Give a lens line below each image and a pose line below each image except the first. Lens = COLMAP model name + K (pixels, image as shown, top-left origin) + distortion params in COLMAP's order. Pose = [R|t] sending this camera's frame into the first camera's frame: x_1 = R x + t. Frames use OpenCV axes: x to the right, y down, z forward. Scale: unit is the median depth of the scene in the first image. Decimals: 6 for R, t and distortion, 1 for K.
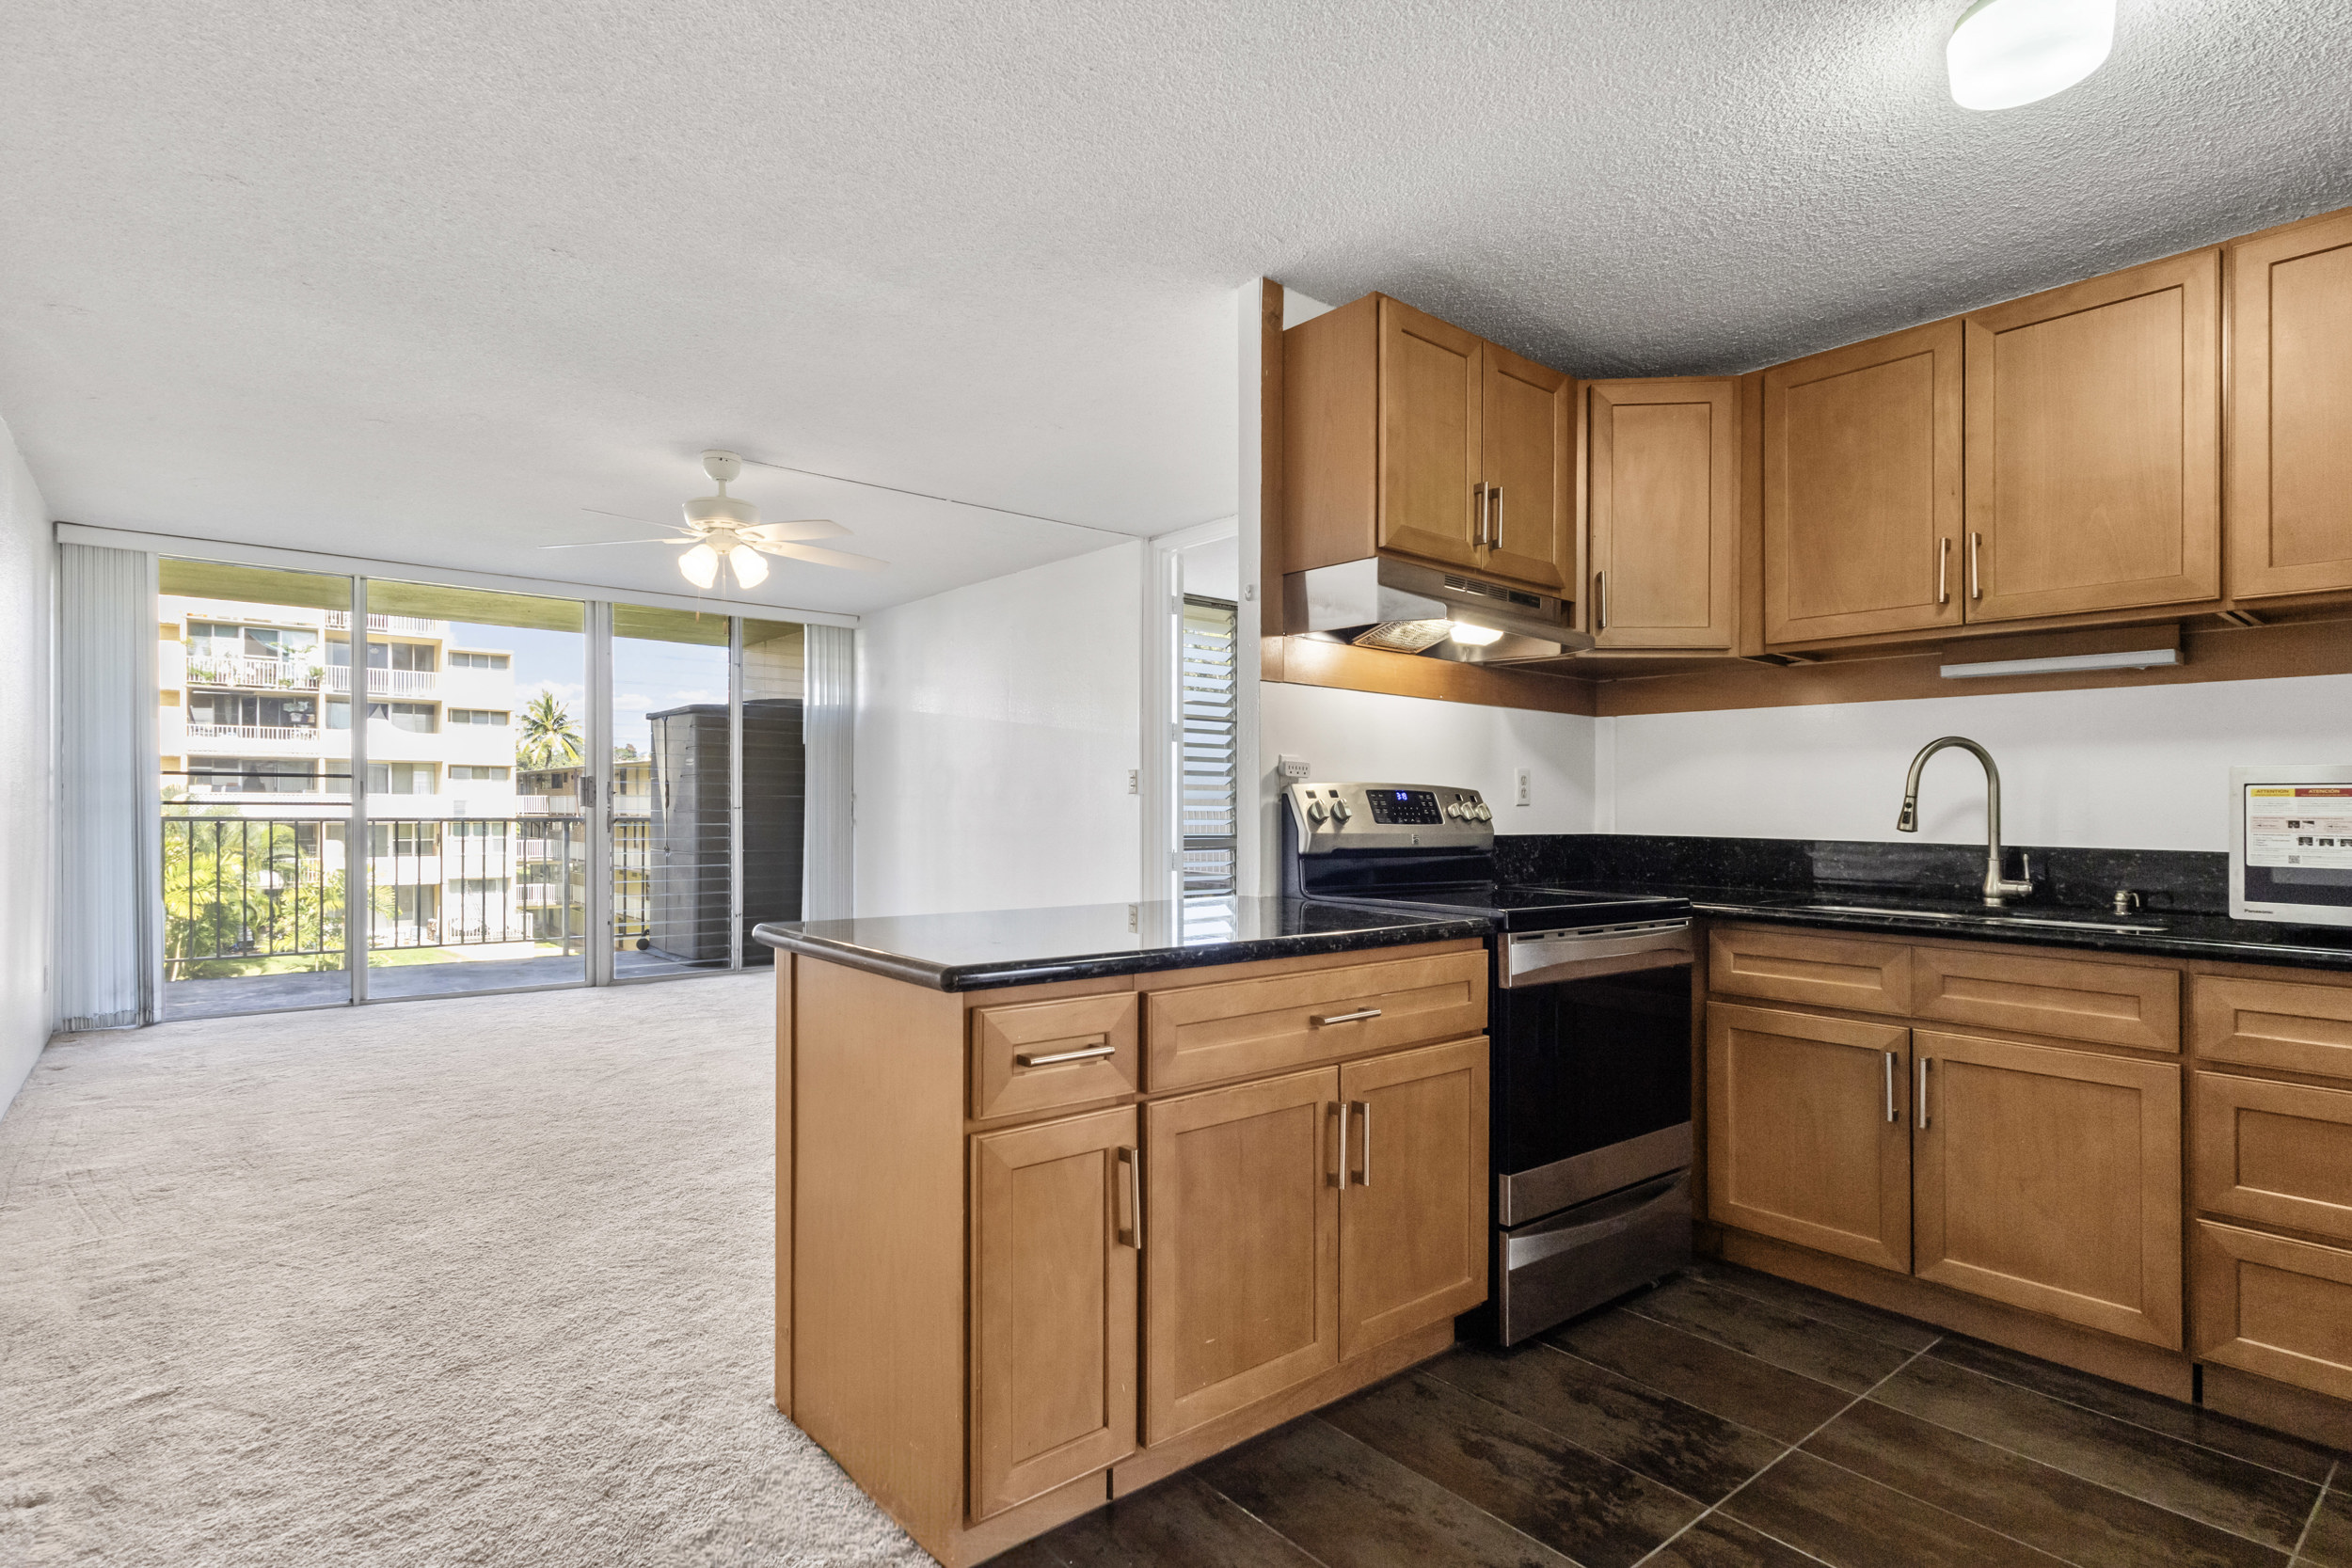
lens RADIAL K [[1183.9, 0, 1155.8], [0, 1183.9, 776.1], [0, 0, 1]] dist [0.007770, 0.000072]
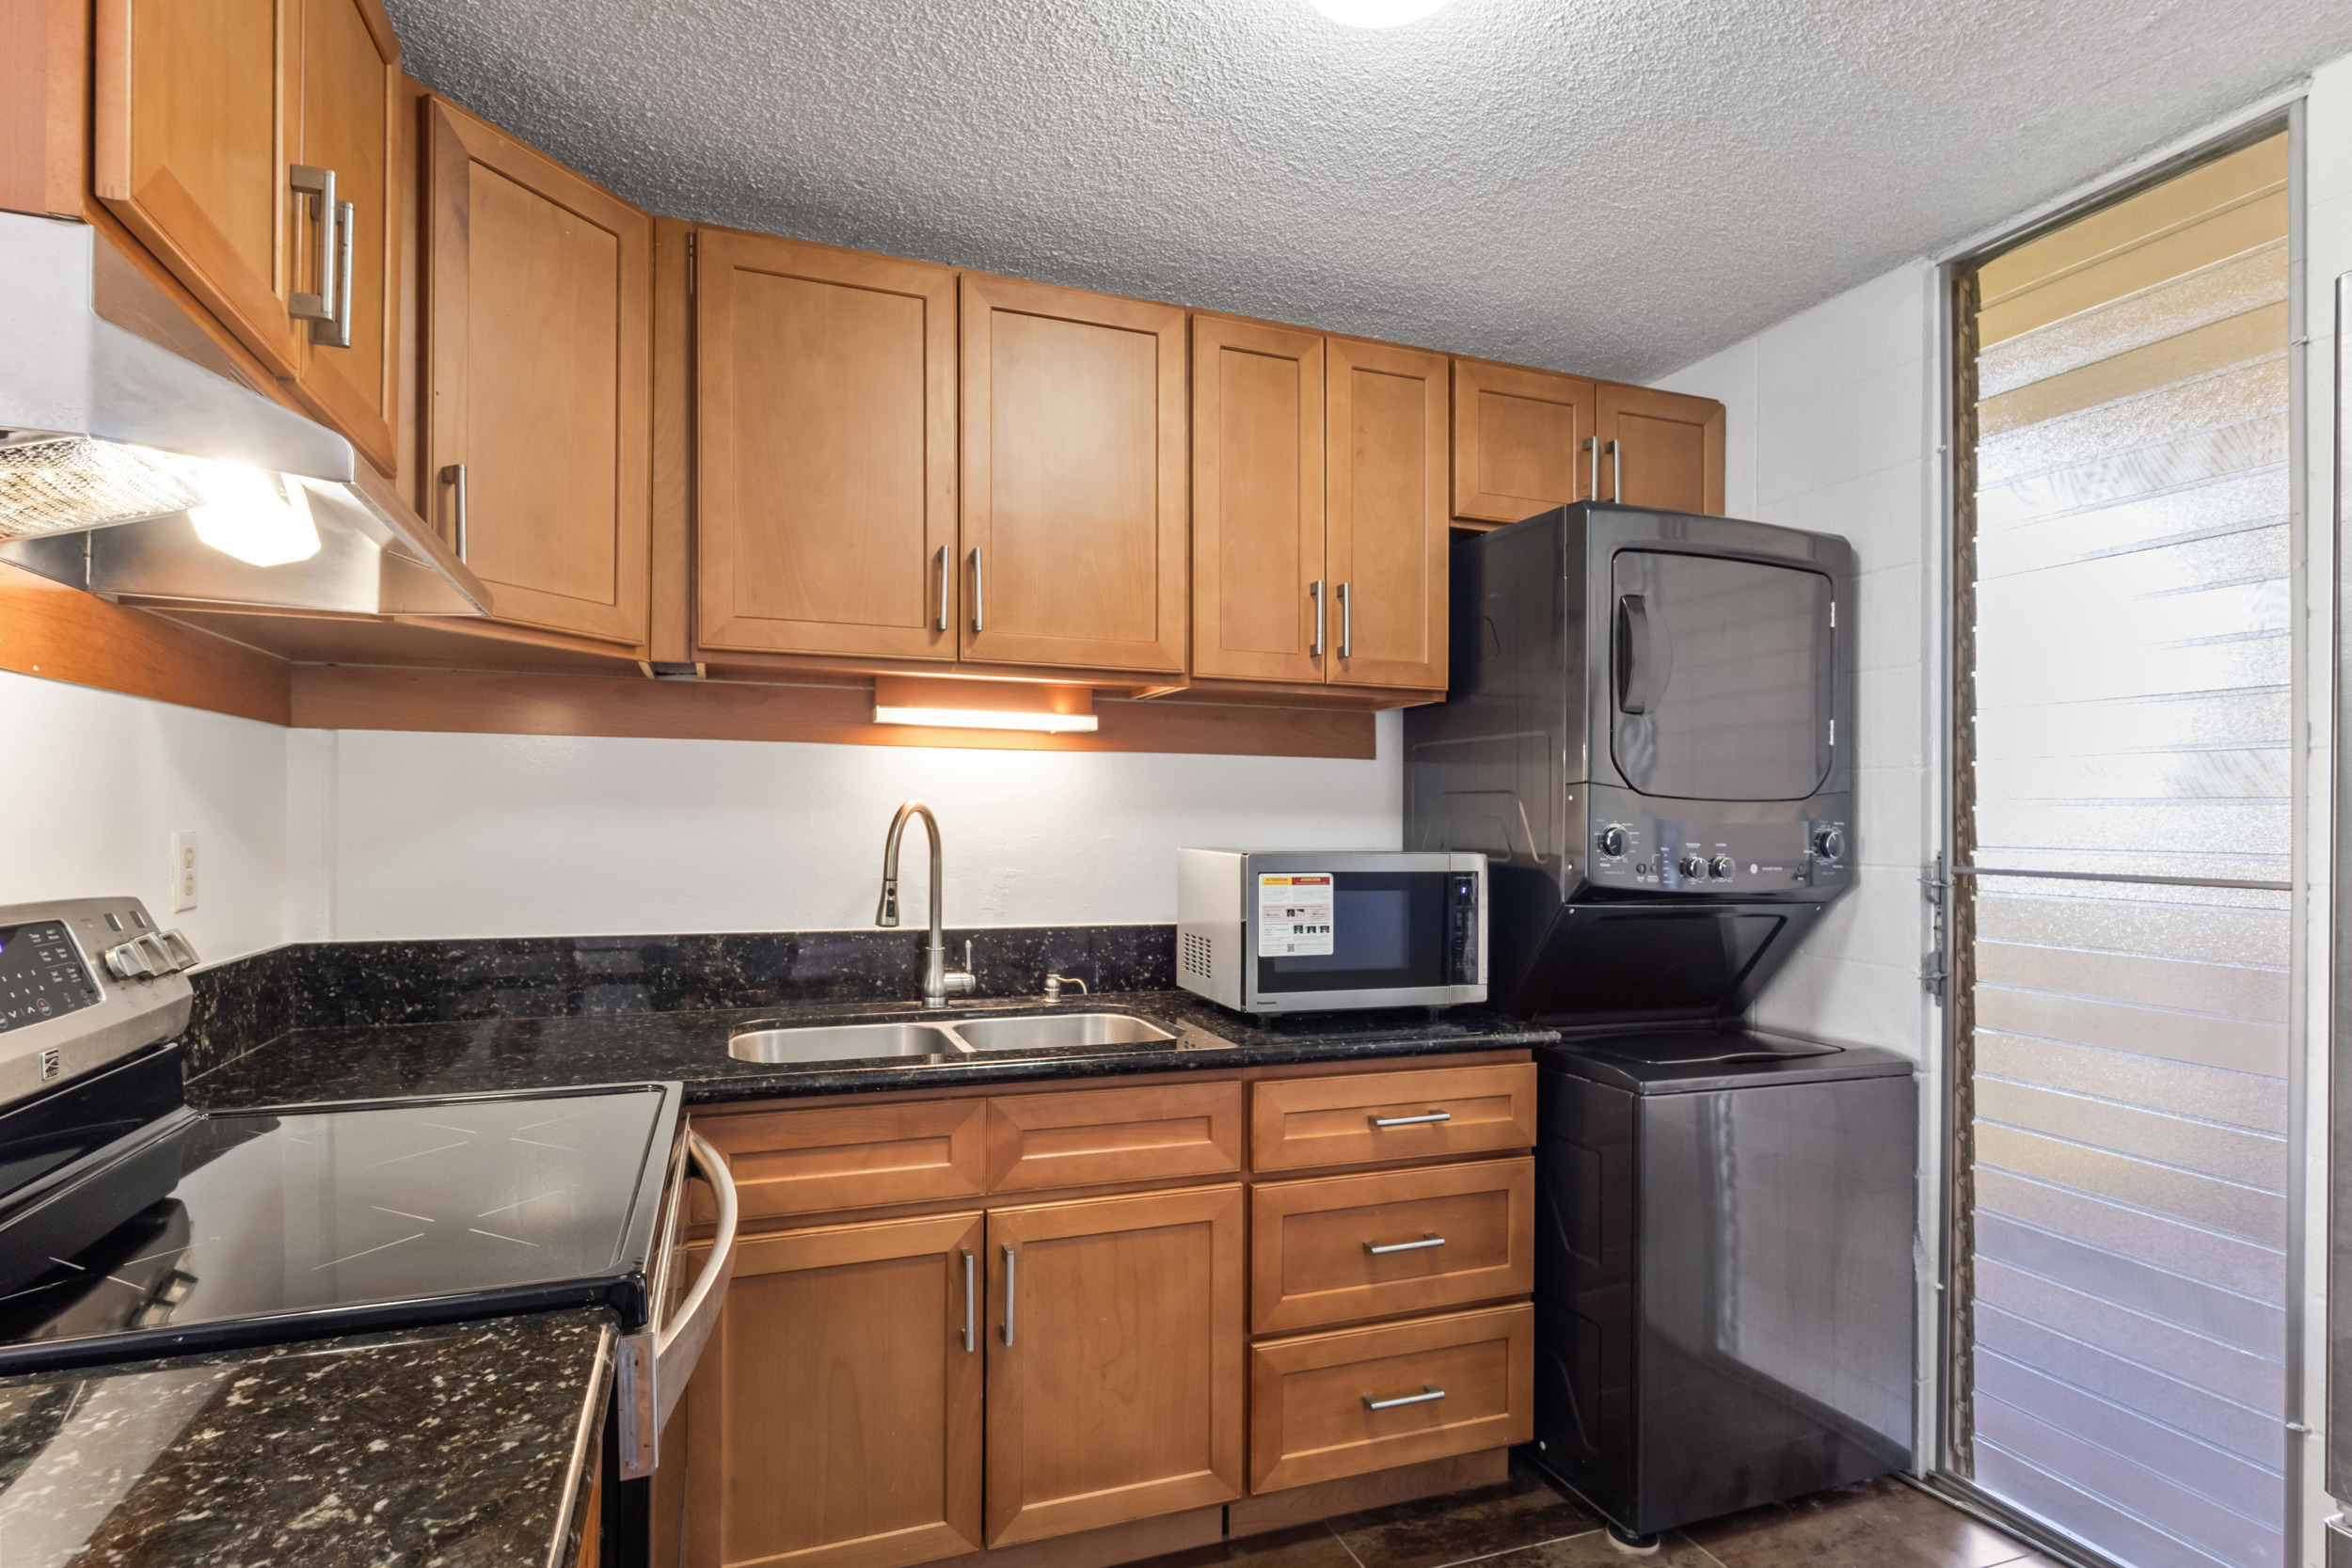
lens RADIAL K [[1183.9, 0, 1168.2], [0, 1183.9, 804.2], [0, 0, 1]] dist [0.007770, 0.000072]
pose [[0.323408, 0.002997, 0.946255, -0.017309], [-0.031574, 0.999472, 0.007625, -0.041367], [-0.945733, -0.032343, 0.323332, 0.582071]]
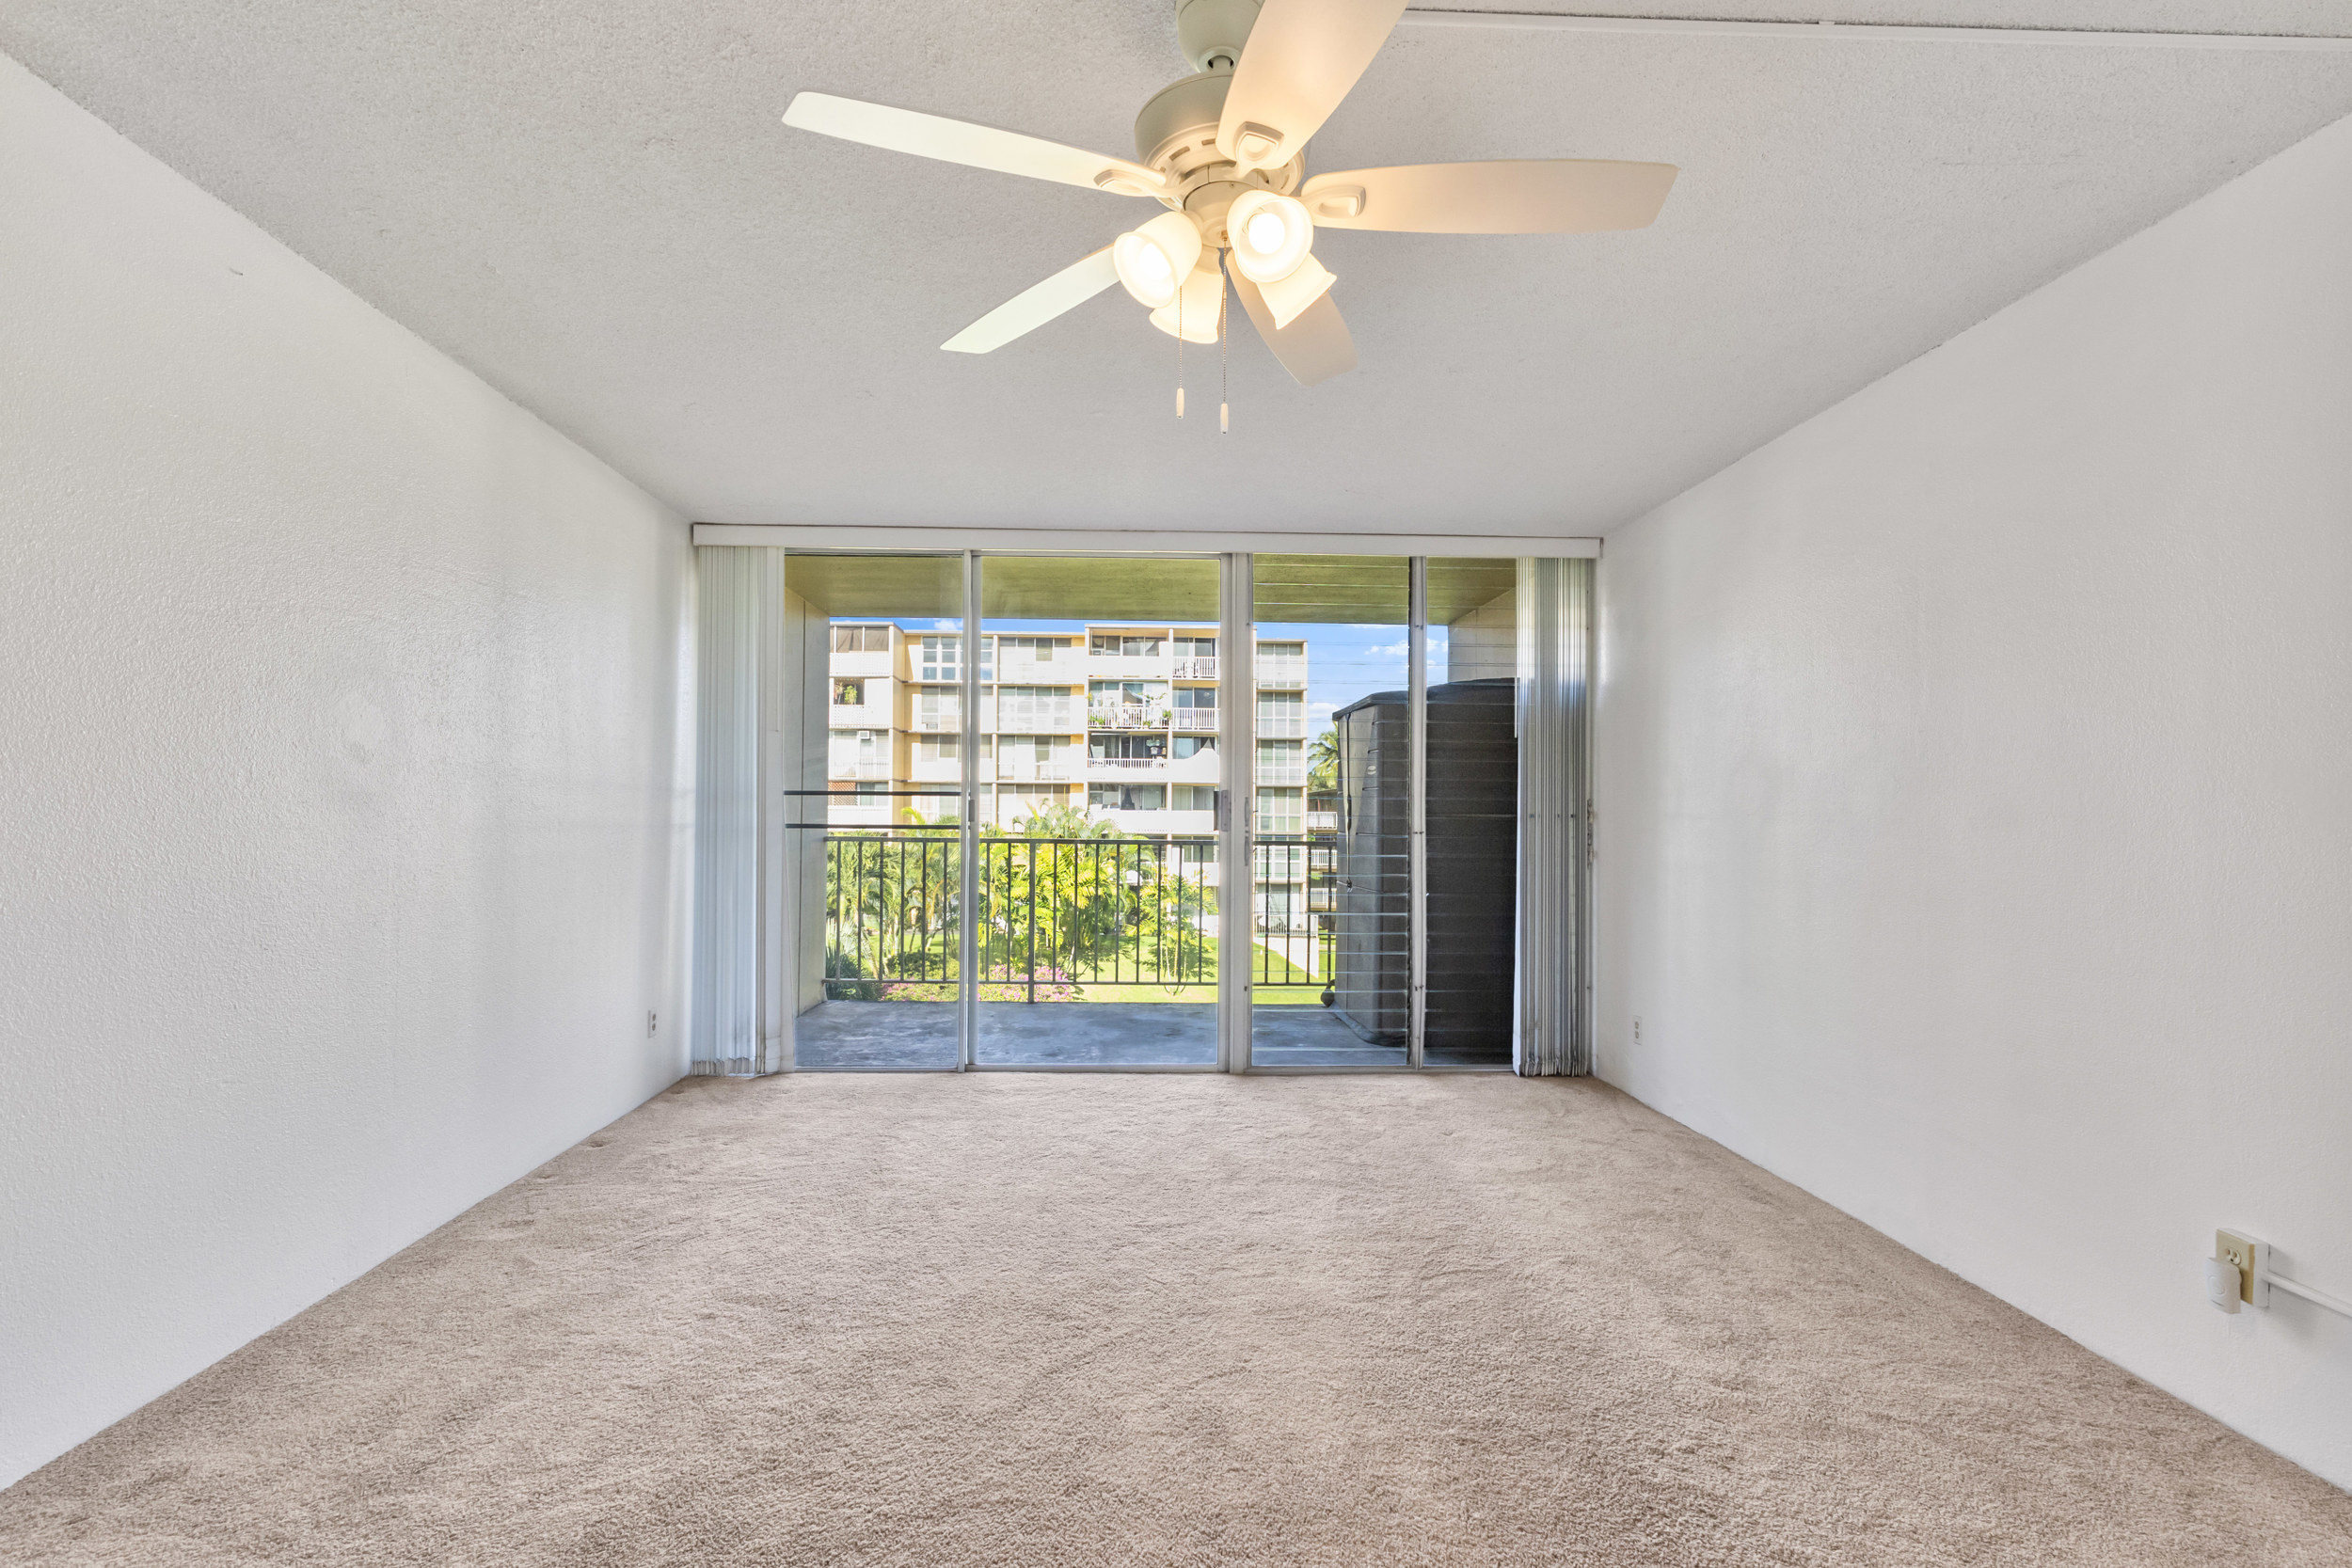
lens RADIAL K [[1096.3, 0, 1150.3], [0, 1096.3, 797.3], [0, 0, 1]] dist [0.004355, 0.000255]
pose [[0.794713, -0.010624, -0.606892, -0.232772], [0.013134, 0.999914, -0.000305, 0.010750], [0.606843, -0.007729, 0.794784, 1.029653]]
